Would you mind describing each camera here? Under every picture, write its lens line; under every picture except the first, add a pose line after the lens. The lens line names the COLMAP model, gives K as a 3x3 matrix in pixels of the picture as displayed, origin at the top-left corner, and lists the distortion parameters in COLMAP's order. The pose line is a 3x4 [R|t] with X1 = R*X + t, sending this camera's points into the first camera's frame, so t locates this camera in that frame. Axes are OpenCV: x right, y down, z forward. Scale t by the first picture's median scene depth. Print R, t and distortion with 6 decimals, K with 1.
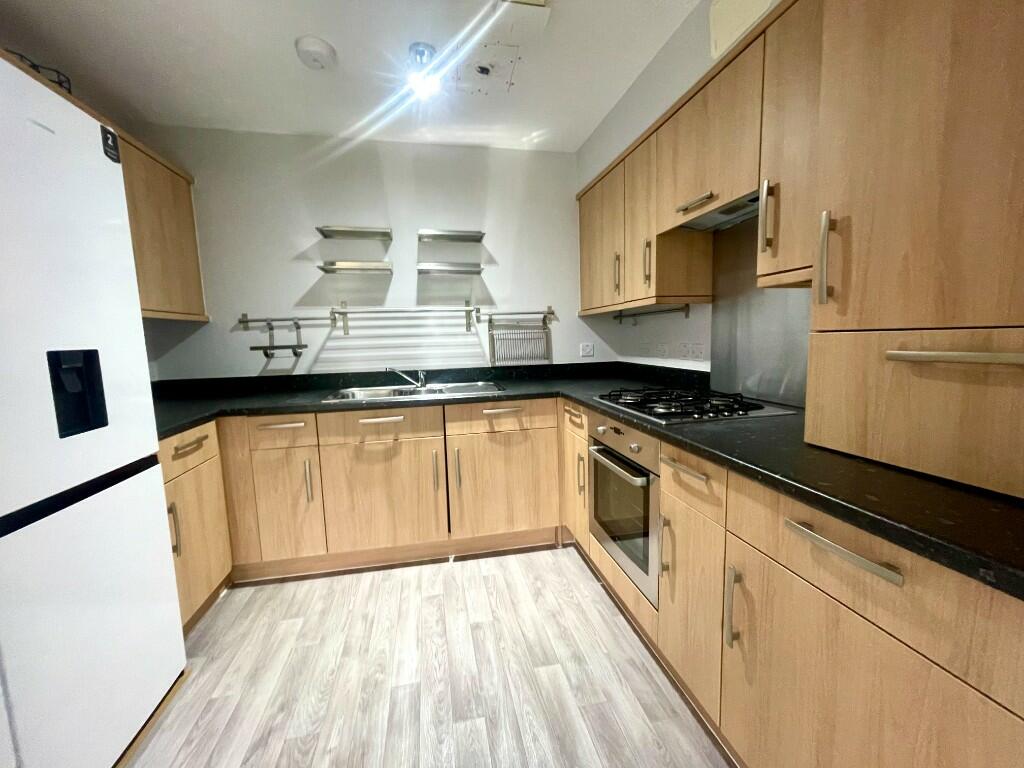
lens RADIAL K [[412.5, 0, 512.0], [0, 412.5, 384.0], [0, 0, 1]] dist [0.001292, 0.000096]
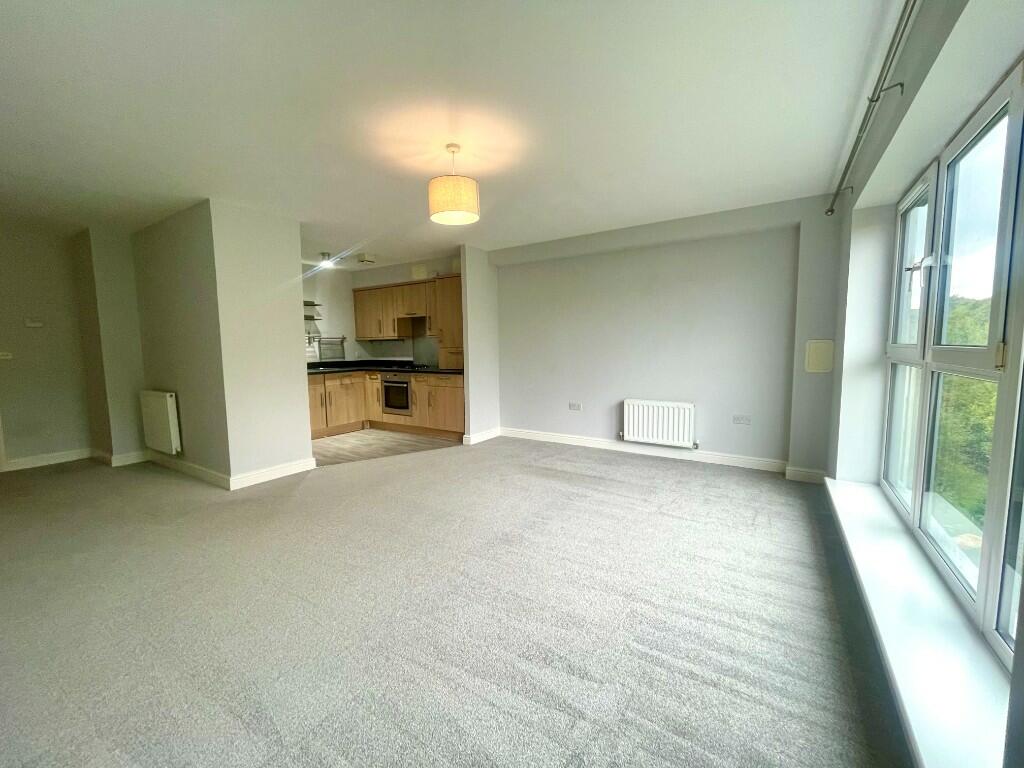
lens RADIAL K [[412.5, 0, 512.0], [0, 412.5, 384.0], [0, 0, 1]] dist [0.001292, 0.000096]
pose [[0.695297, -0.044321, 0.717355, -1.179092], [0.071488, 0.997412, -0.007667, 0.212891], [-0.715158, 0.056613, 0.696666, -1.616126]]
